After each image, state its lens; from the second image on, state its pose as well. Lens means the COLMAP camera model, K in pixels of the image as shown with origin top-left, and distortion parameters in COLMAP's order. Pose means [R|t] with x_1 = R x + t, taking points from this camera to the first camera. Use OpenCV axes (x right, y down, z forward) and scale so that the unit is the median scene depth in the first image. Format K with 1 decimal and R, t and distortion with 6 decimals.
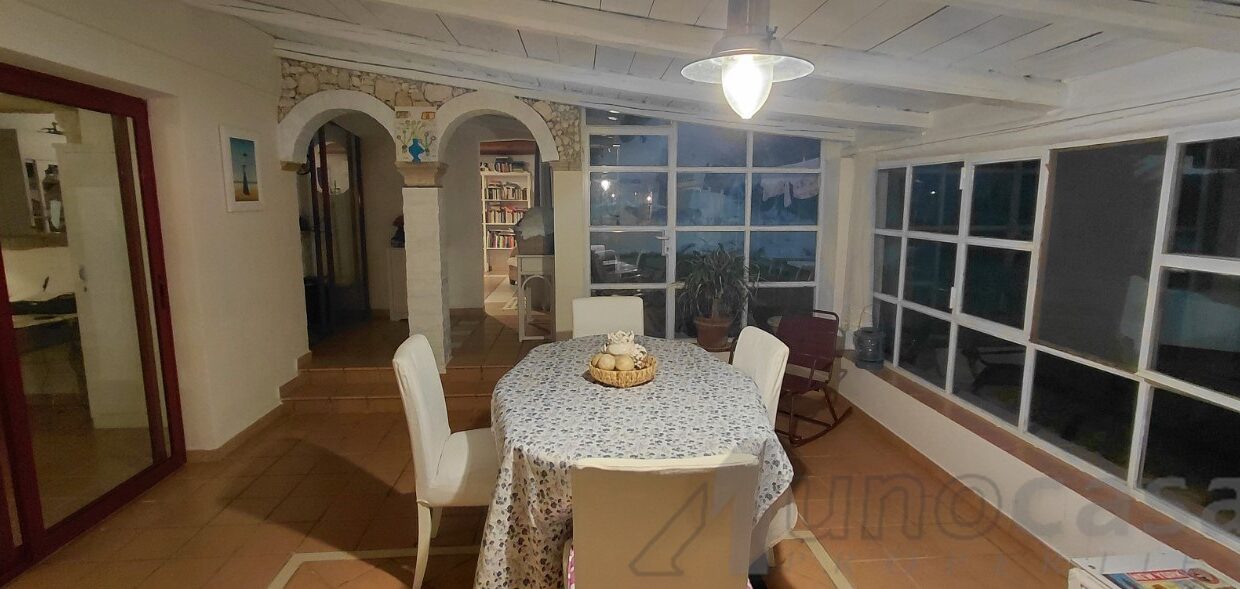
lens RADIAL K [[583.2, 0, 620.0], [0, 583.2, 294.5], [0, 0, 1]] dist [-0.000102, 0.000357]
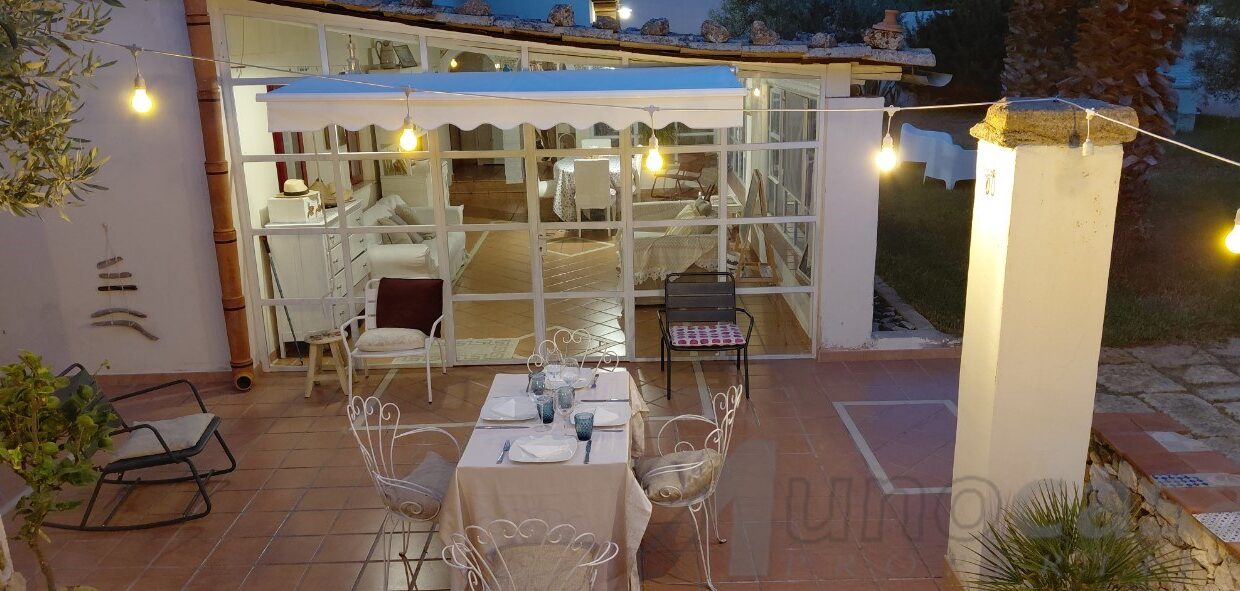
lens RADIAL K [[934.1, 0, 620.0], [0, 934.1, 295.5], [0, 0, 1]] dist [0.137872, -0.311560]
pose [[0.995831, -0.005799, -0.091028, 0.343516], [0.016380, 0.993123, 0.115924, 0.161585], [0.089730, -0.116932, 0.989078, -2.345328]]
